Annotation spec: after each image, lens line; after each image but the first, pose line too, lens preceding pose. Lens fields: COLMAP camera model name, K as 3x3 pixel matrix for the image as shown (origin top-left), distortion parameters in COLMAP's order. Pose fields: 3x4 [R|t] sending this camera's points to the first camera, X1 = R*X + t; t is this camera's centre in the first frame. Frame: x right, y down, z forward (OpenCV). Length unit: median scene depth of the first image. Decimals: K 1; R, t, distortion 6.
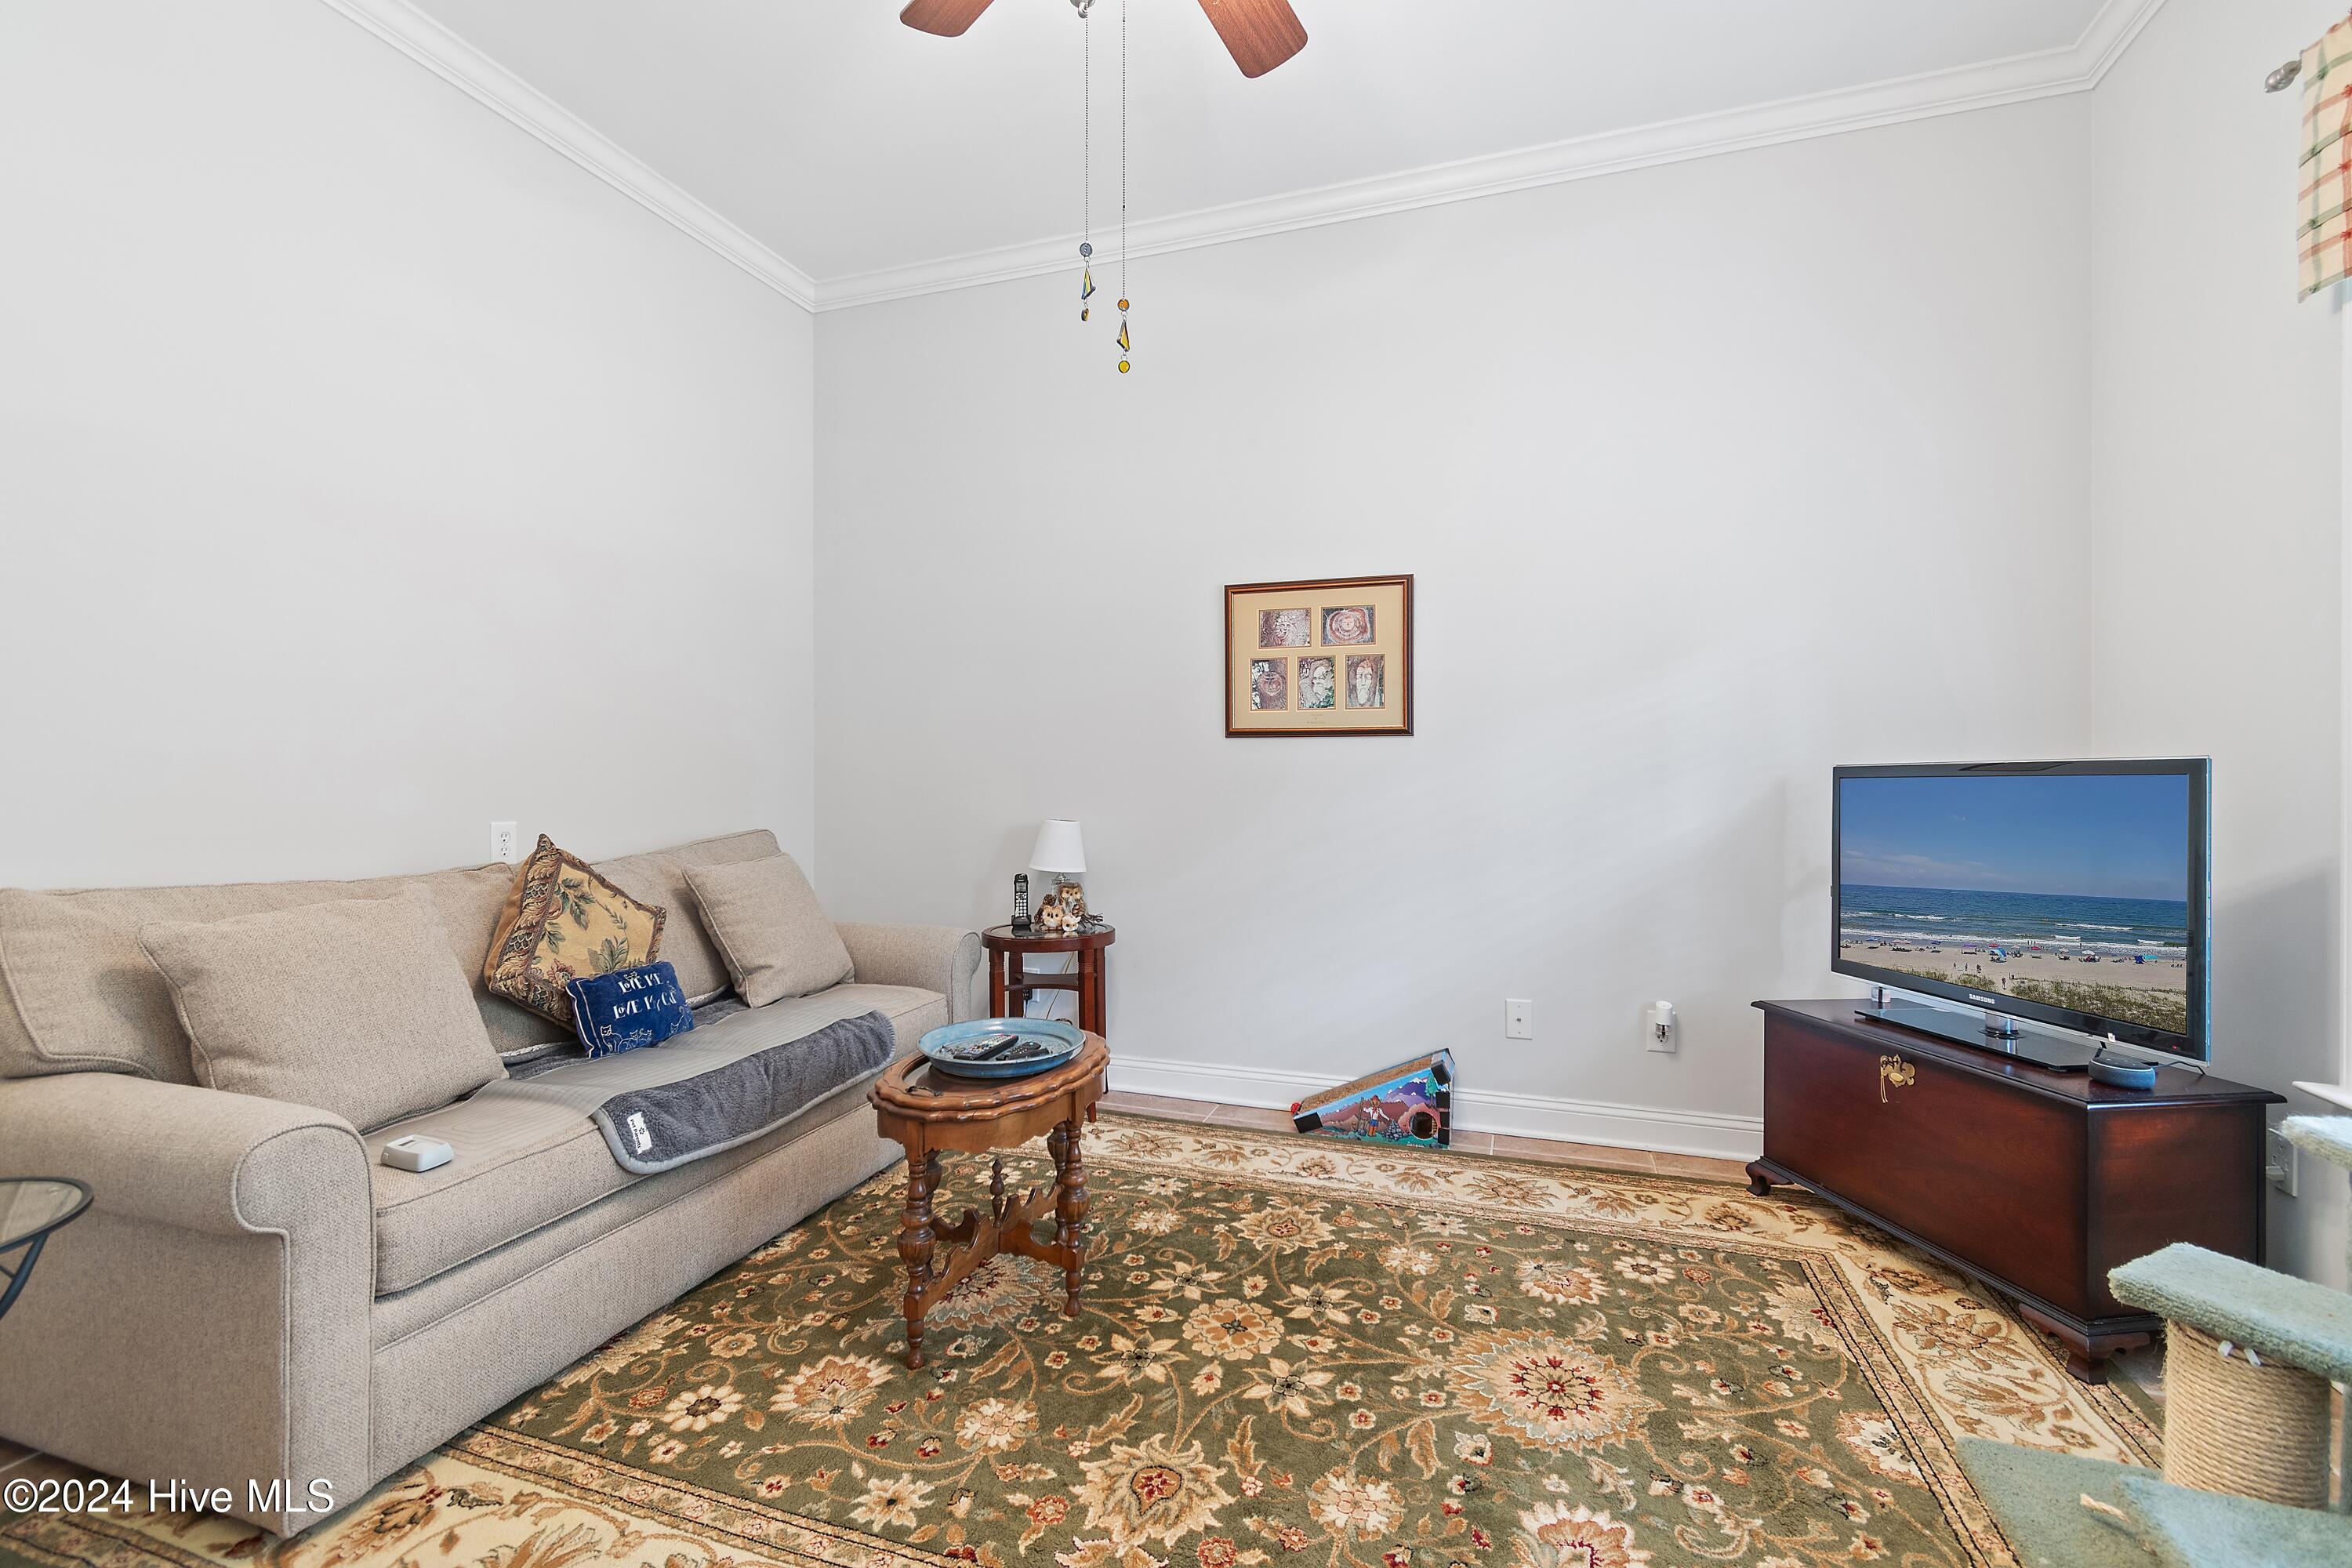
lens RADIAL K [[1041.3, 0, 1179.5], [0, 1041.3, 776.9], [0, 0, 1]] dist [0.001601, -0.001384]
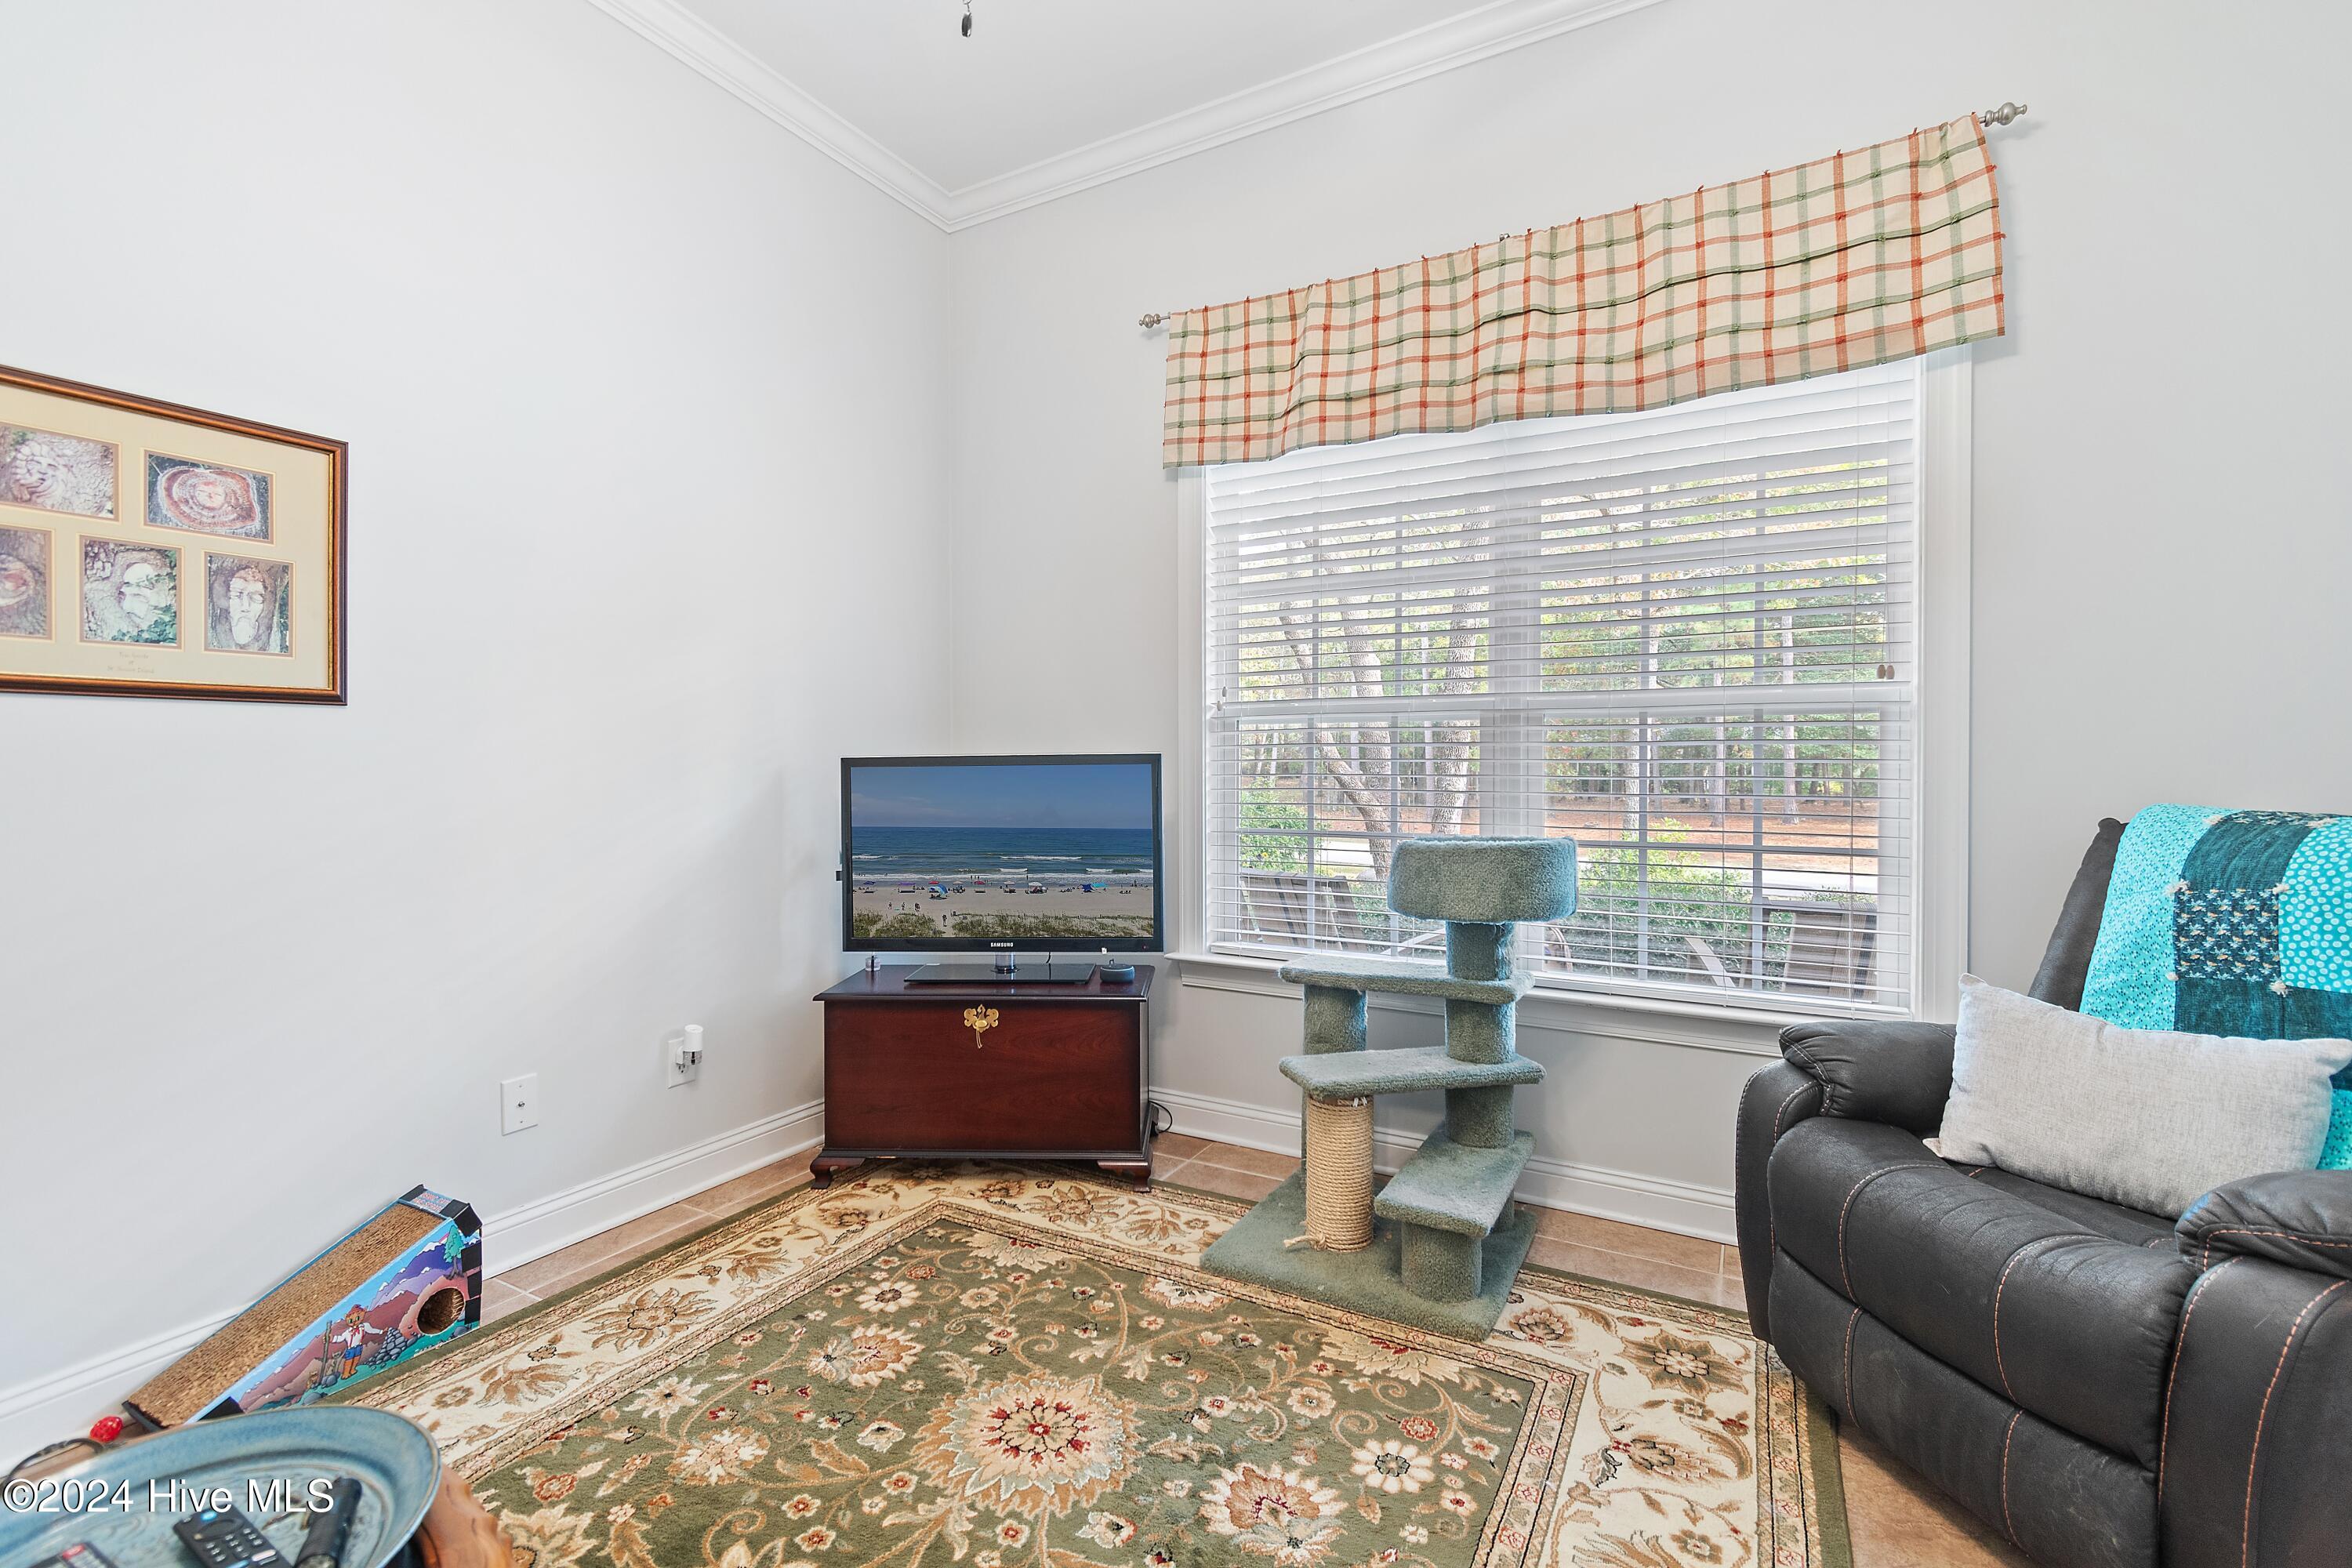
lens RADIAL K [[1041.3, 0, 1181.0], [0, 1041.3, 773.5], [0, 0, 1]] dist [0.001601, -0.001384]
pose [[0.178079, -0.015086, 0.983901, -0.377442], [0.004552, 0.999884, 0.014507, -0.007522], [-0.984006, 0.001895, 0.178127, 0.516686]]
